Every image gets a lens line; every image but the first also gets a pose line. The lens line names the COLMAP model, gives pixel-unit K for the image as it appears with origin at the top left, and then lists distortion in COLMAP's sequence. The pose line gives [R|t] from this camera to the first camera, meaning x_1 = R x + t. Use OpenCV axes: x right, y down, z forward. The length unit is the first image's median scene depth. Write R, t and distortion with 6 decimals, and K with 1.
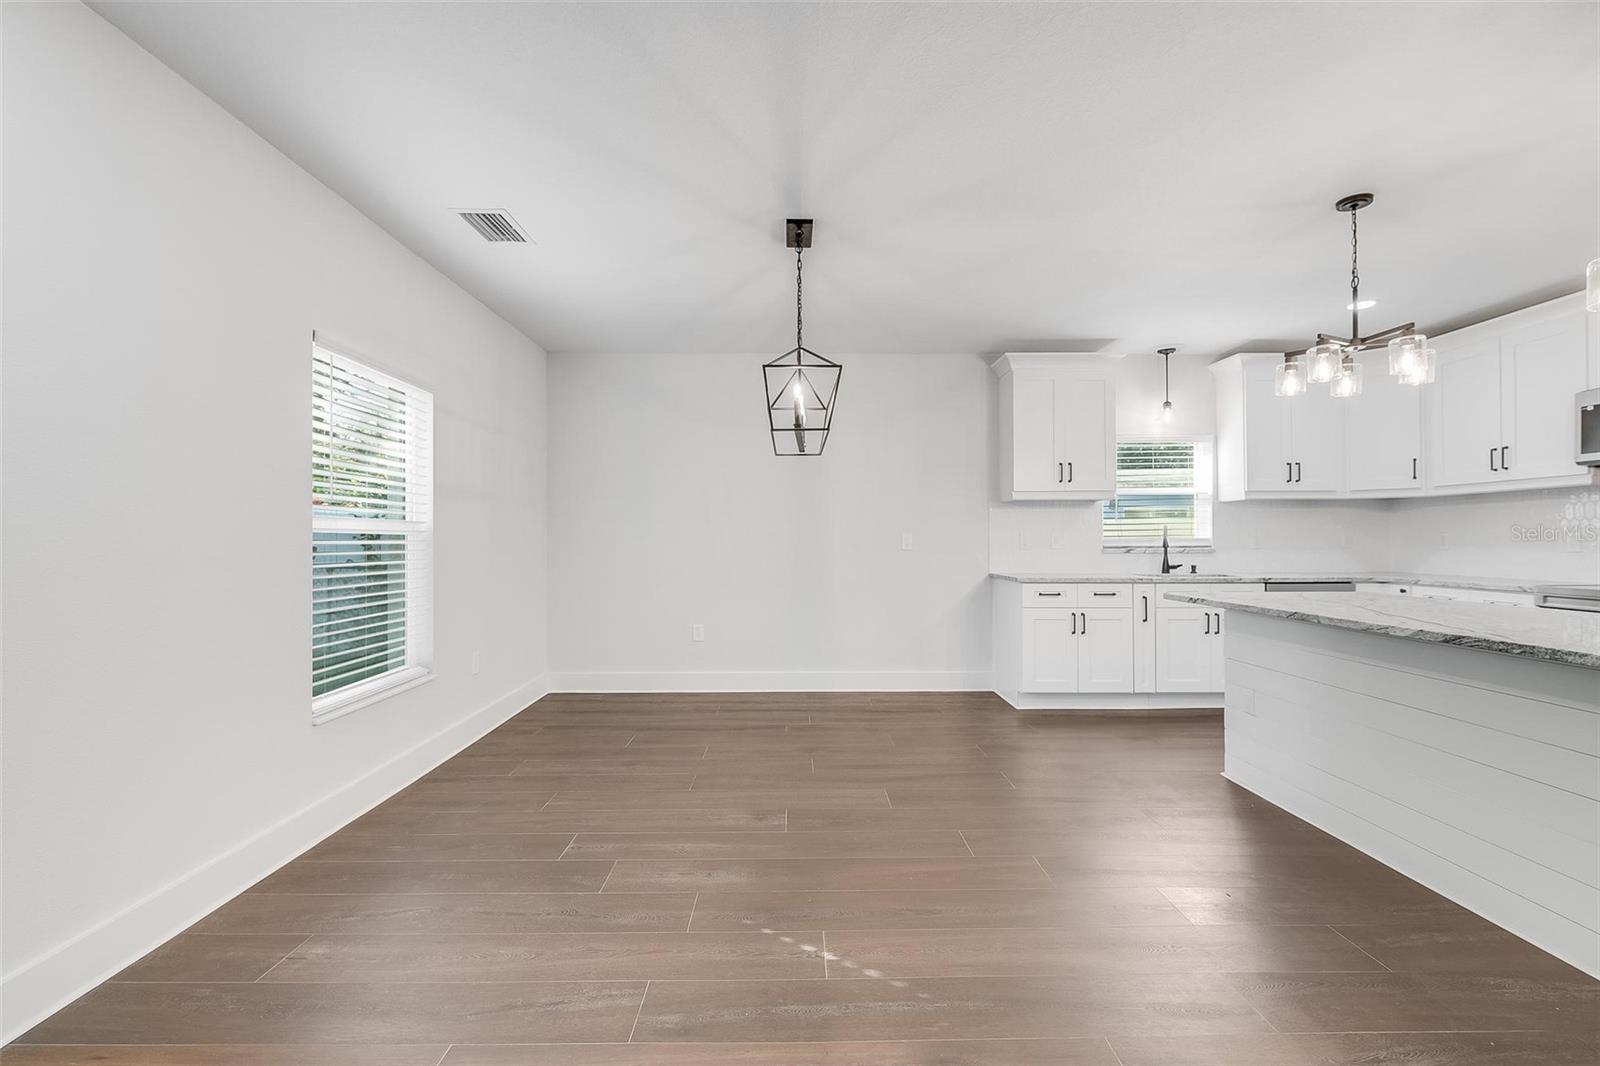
lens RADIAL K [[668.5, 0, 800.8], [0, 668.5, 533.3], [0, 0, 1]] dist [-0.001555, -0.002780]
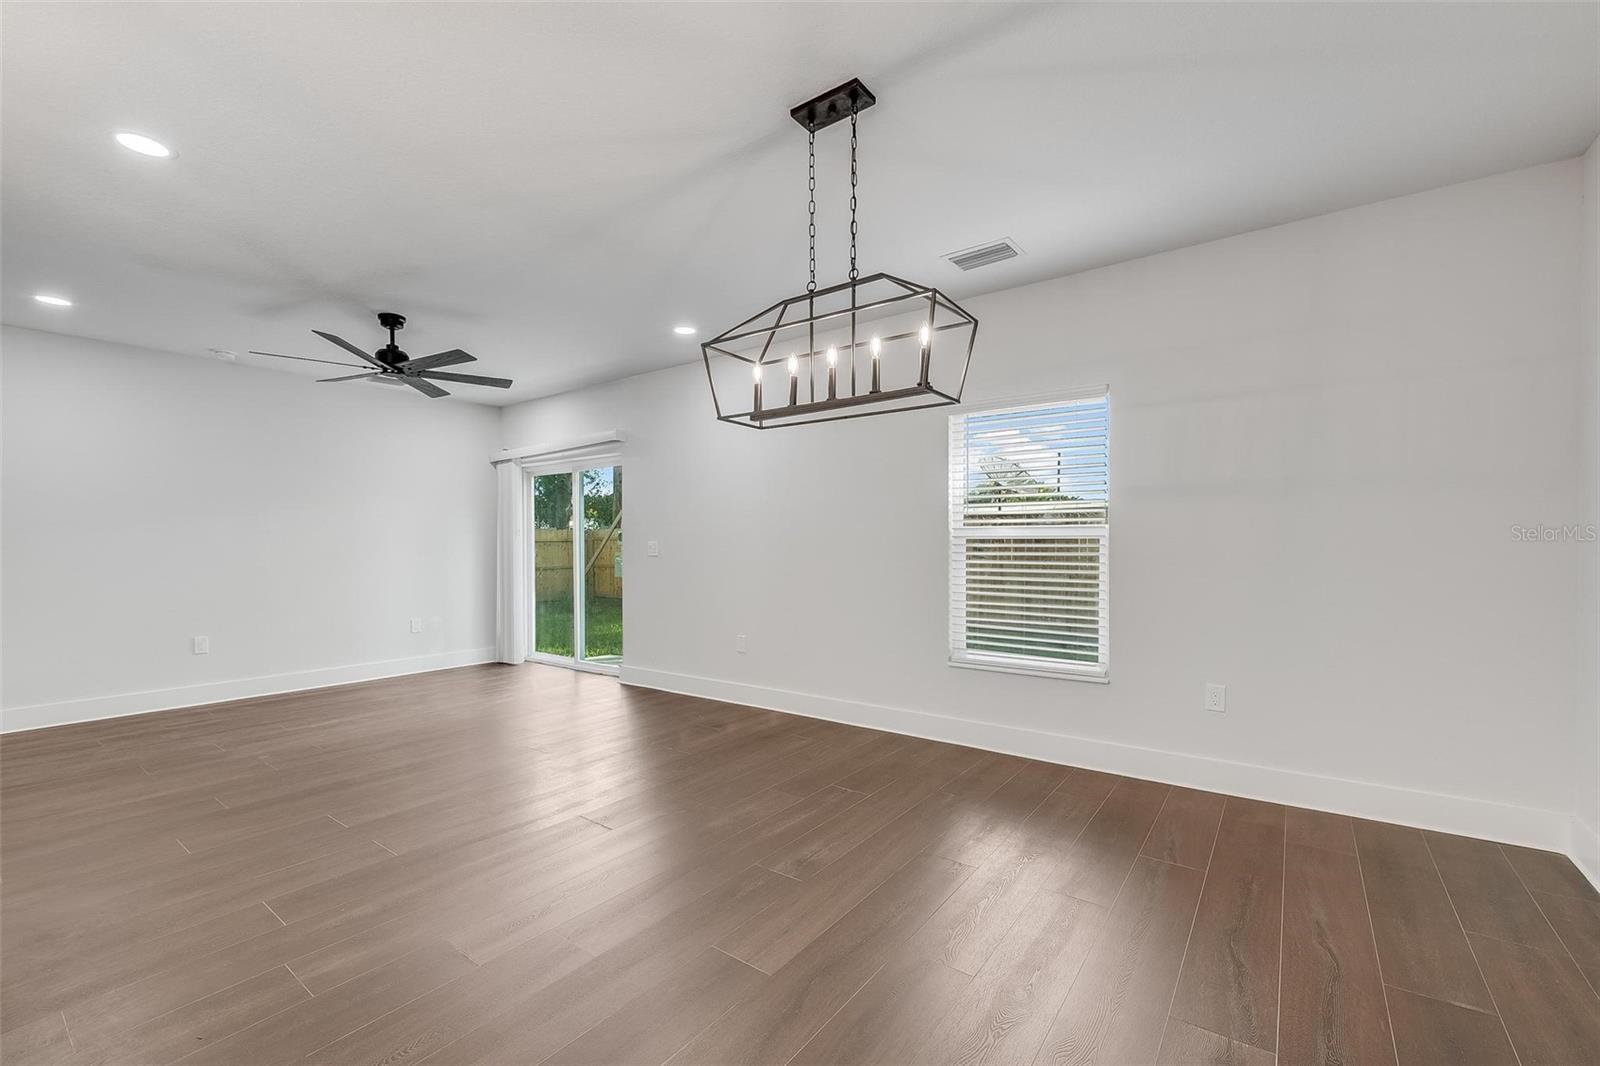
lens RADIAL K [[668.5, 0, 790.8], [0, 668.5, 544.6], [0, 0, 1]] dist [-0.001555, -0.002780]
pose [[-0.610471, 0.007309, -0.792005, 0.392521], [0.006066, 0.999971, 0.004553, 0.003272], [0.792015, -0.002025, -0.610498, 0.937438]]
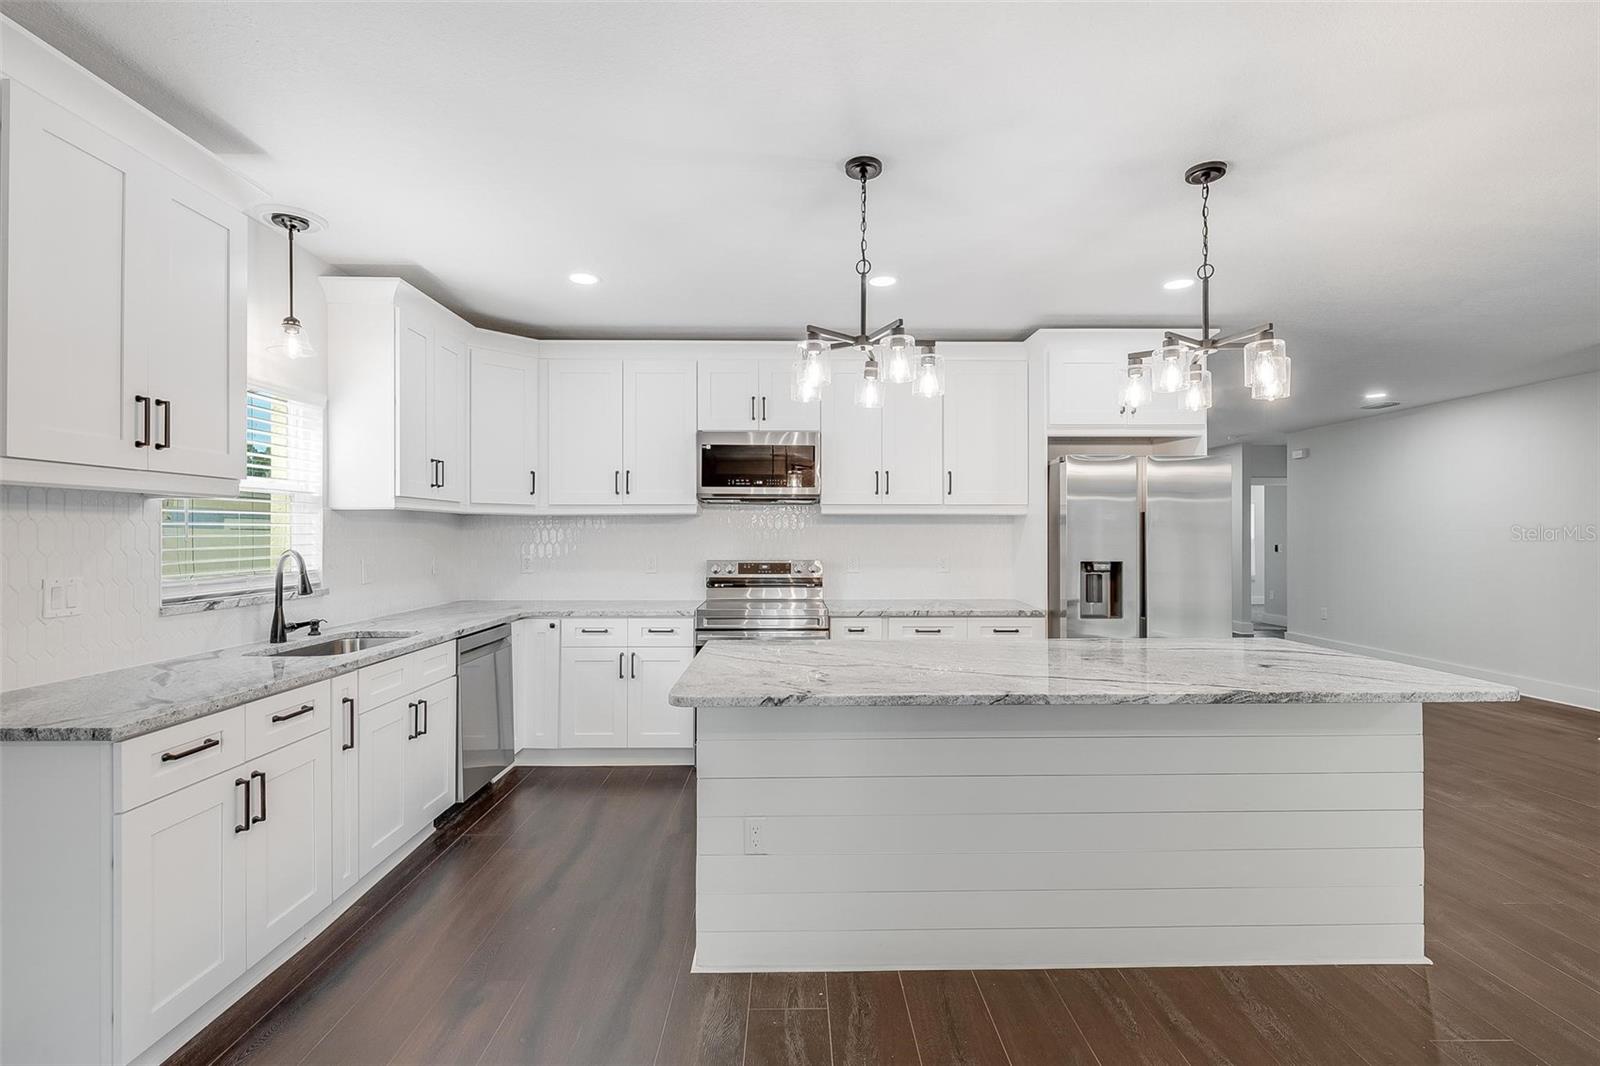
lens RADIAL K [[718.8, 0, 800.4], [0, 718.8, 528.2], [0, 0, 1]] dist [0.003031, -0.002812]
pose [[-0.000417, 0.013216, 0.999913, -0.026351], [-0.007716, 0.999883, -0.013219, -0.028205], [-0.999970, -0.007721, -0.000315, 0.663273]]
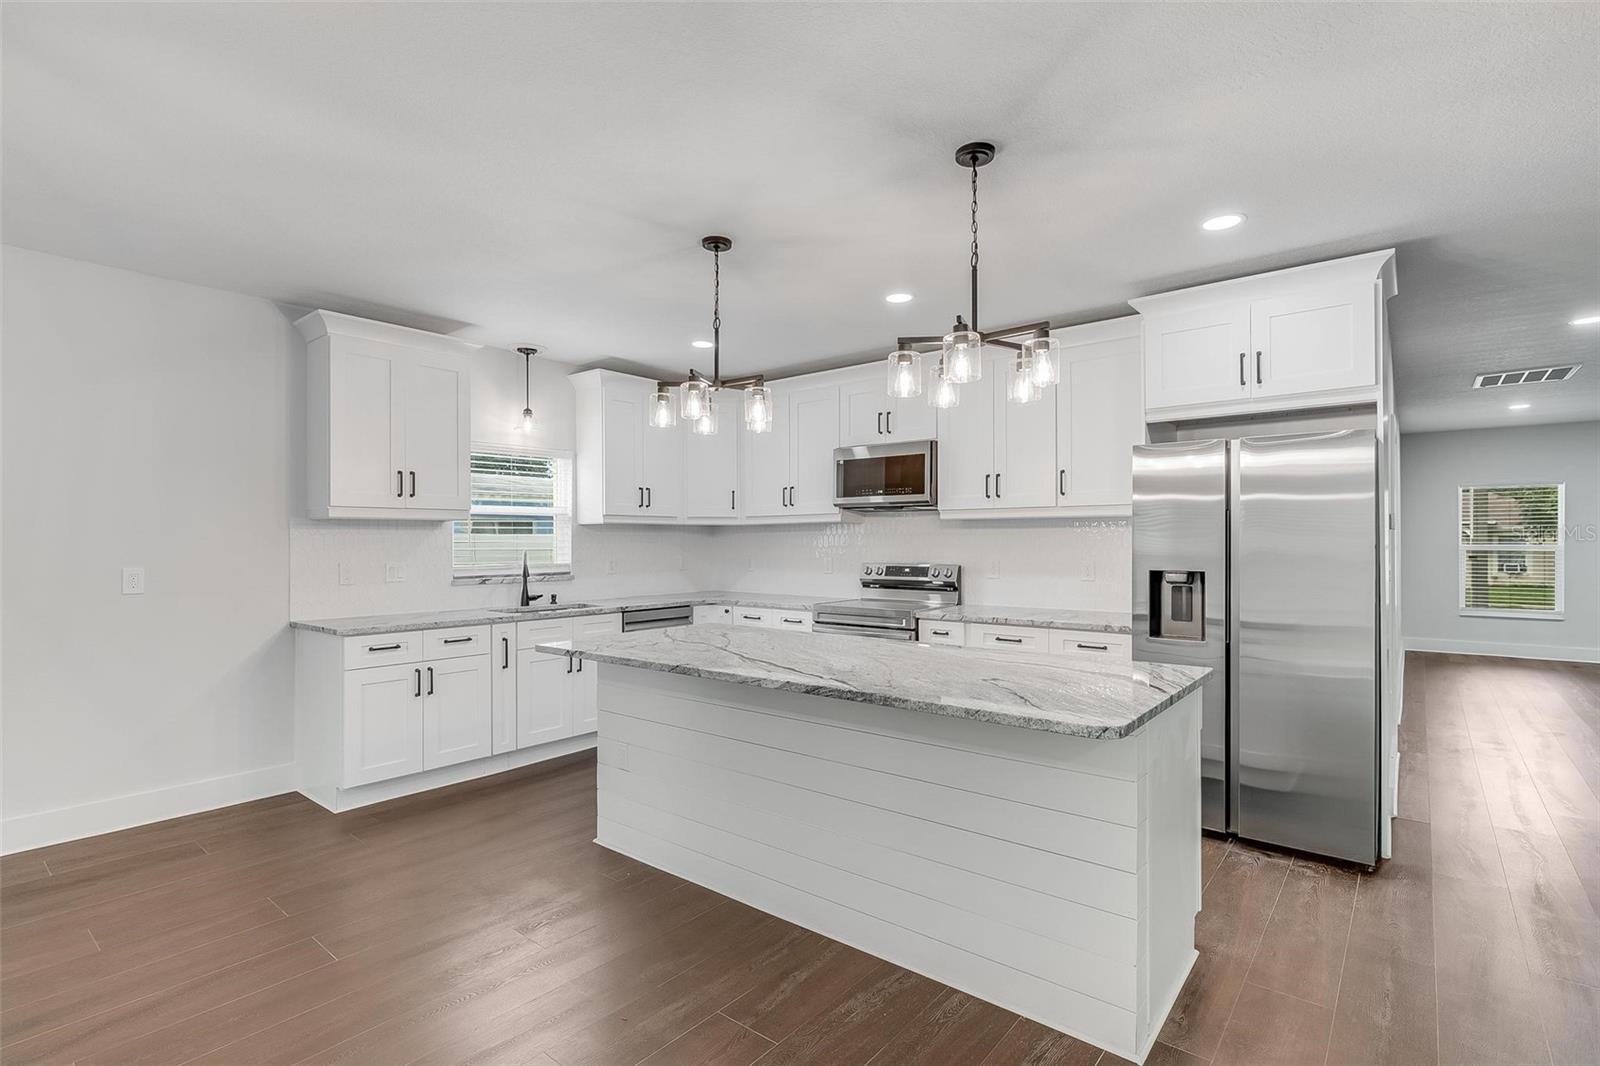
lens RADIAL K [[746.7, 0, 801.0], [0, 746.7, 541.8], [0, 0, 1]] dist [0.004551, -0.002209]
pose [[0.639341, 0.001081, 0.768923, 0.028132], [-0.004697, 0.999986, 0.002499, -0.031003], [-0.768909, -0.005209, 0.639337, 0.110157]]
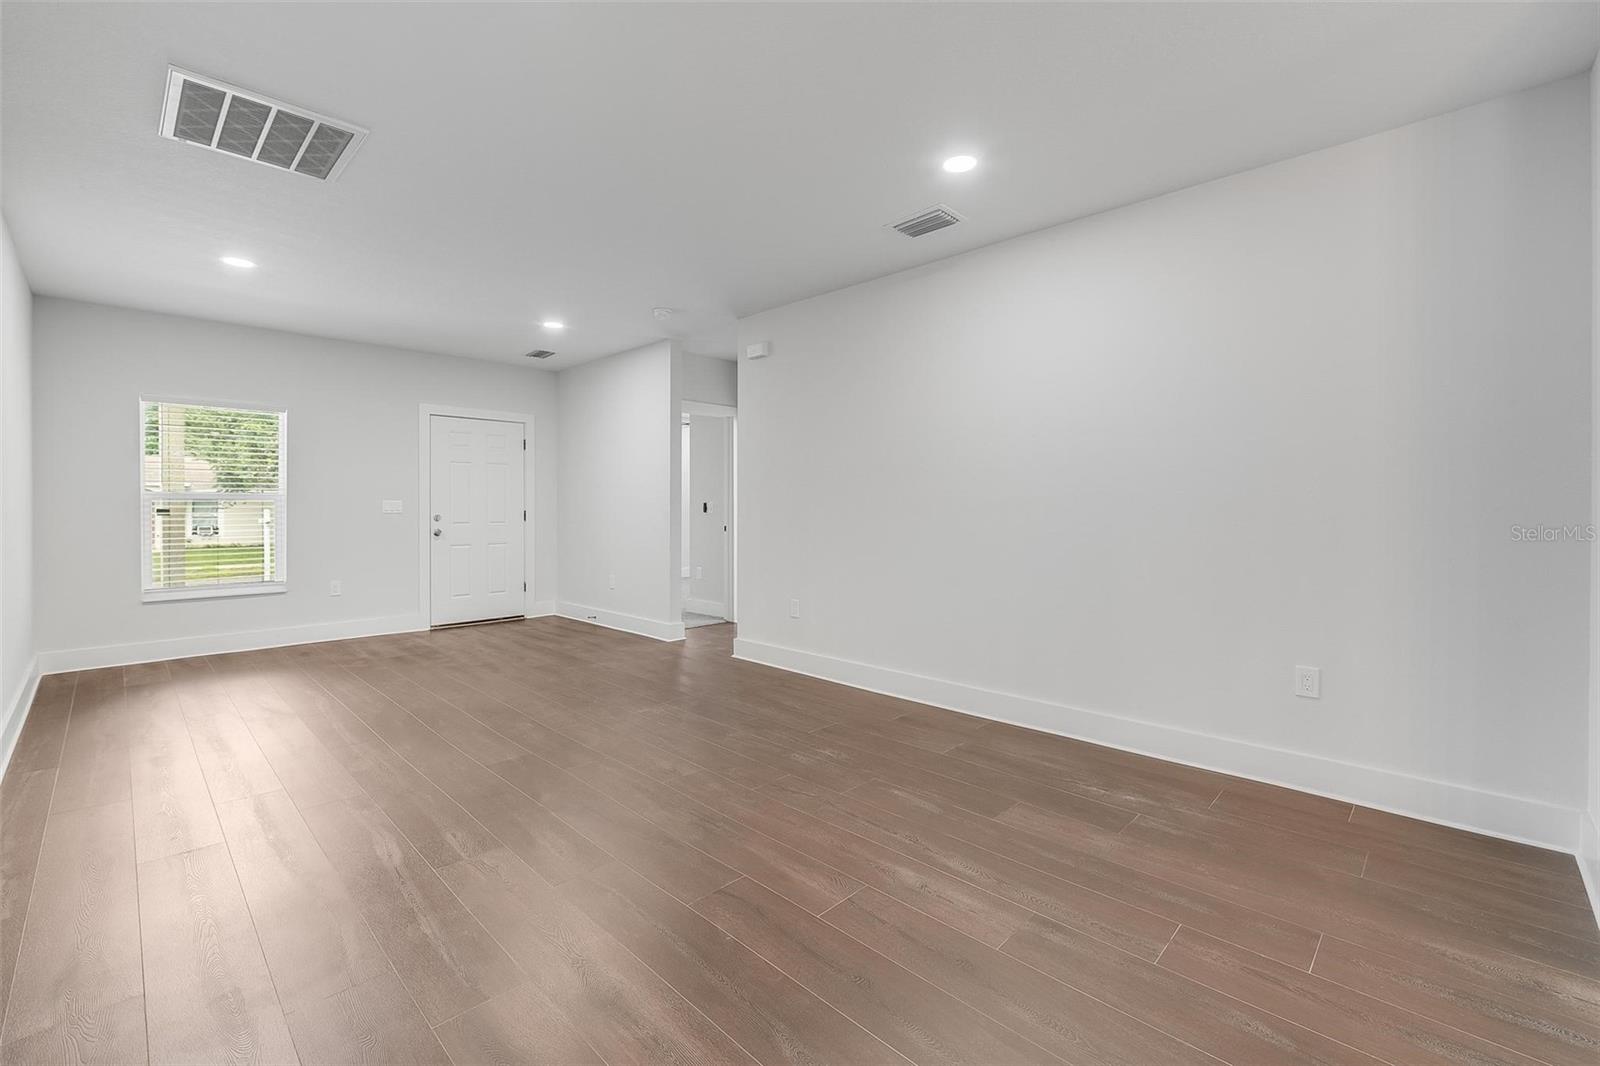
lens RADIAL K [[668.5, 0, 795.2], [0, 668.5, 511.2], [0, 0, 1]] dist [-0.001555, -0.002780]
pose [[-0.711897, -0.001880, 0.702281, 1.087283], [-0.005671, 0.999979, -0.003071, 0.006643], [-0.702261, -0.006169, -0.711893, 0.063183]]
